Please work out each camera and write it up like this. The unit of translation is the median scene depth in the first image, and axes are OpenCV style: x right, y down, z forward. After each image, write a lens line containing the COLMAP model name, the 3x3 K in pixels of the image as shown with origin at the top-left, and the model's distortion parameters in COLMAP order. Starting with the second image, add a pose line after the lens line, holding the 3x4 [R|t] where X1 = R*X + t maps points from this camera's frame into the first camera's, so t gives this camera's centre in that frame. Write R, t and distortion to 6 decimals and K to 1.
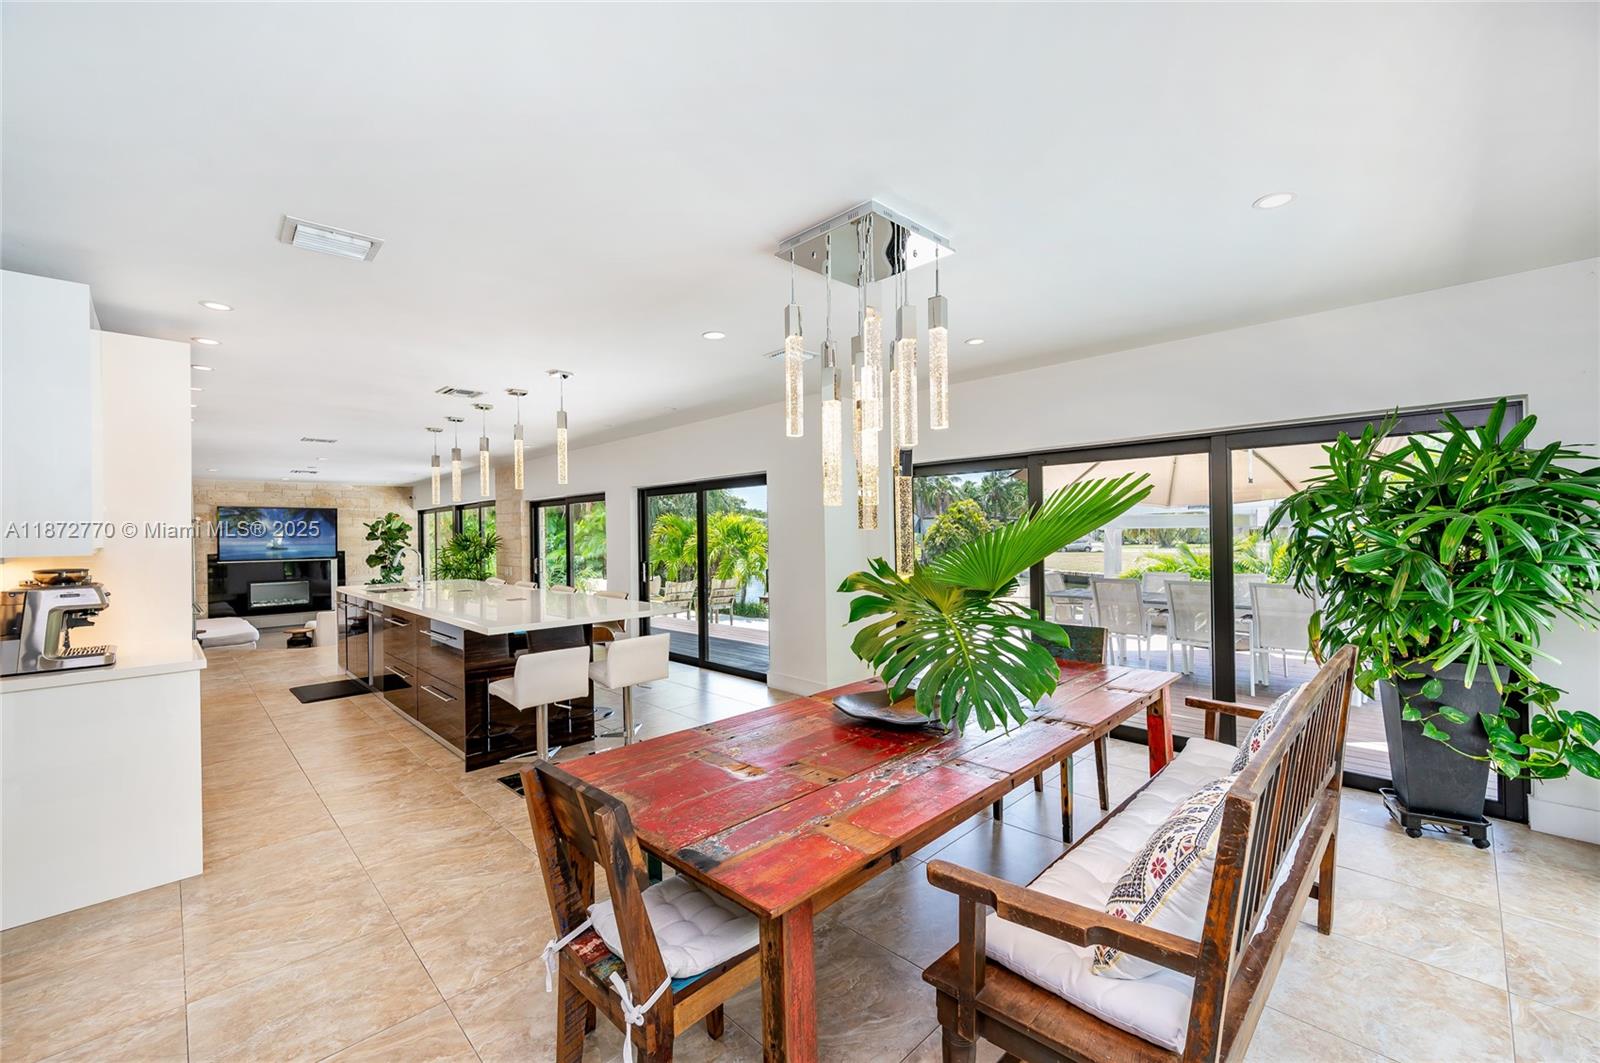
lens RADIAL K [[656.7, 0, 806.0], [0, 656.7, 531.1], [0, 0, 1]] dist [0.001872, 0.000182]
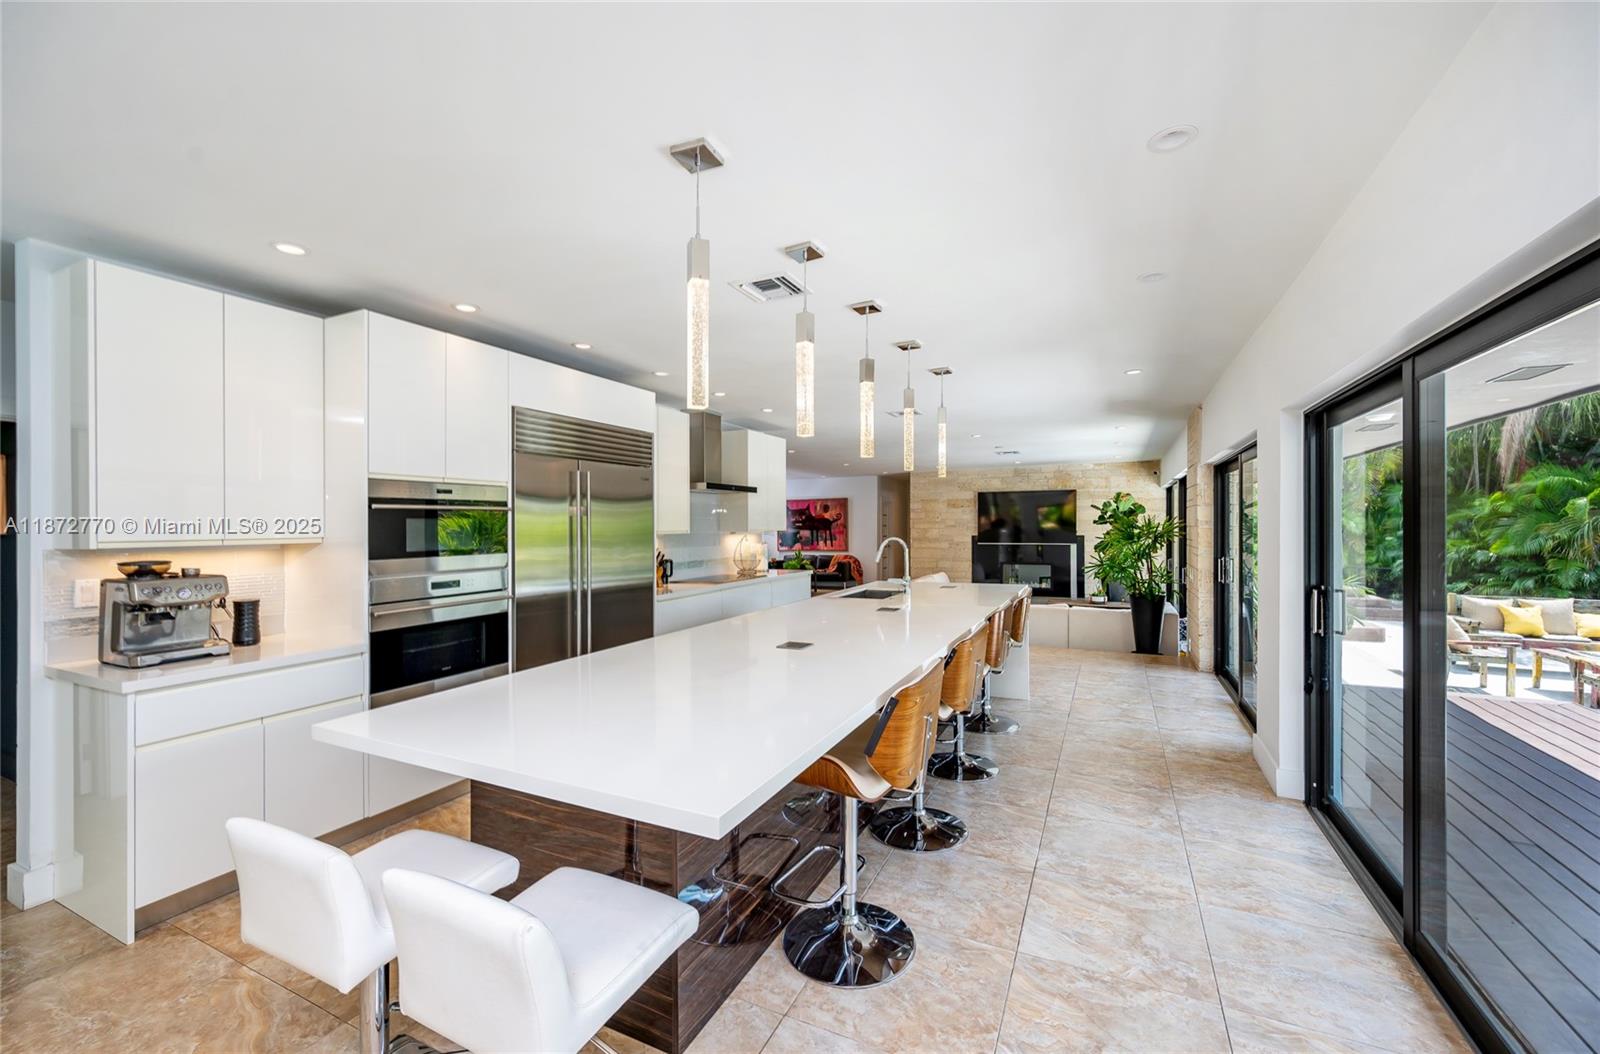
lens RADIAL K [[636.6, 0, 811.2], [0, 636.6, 522.8], [0, 0, 1]] dist [0.009497, 0.000345]
pose [[0.338946, 0.007680, -0.940774, 0.012951], [0.010421, 0.999875, 0.011917, -0.002284], [0.940748, -0.013843, 0.338824, 0.358677]]
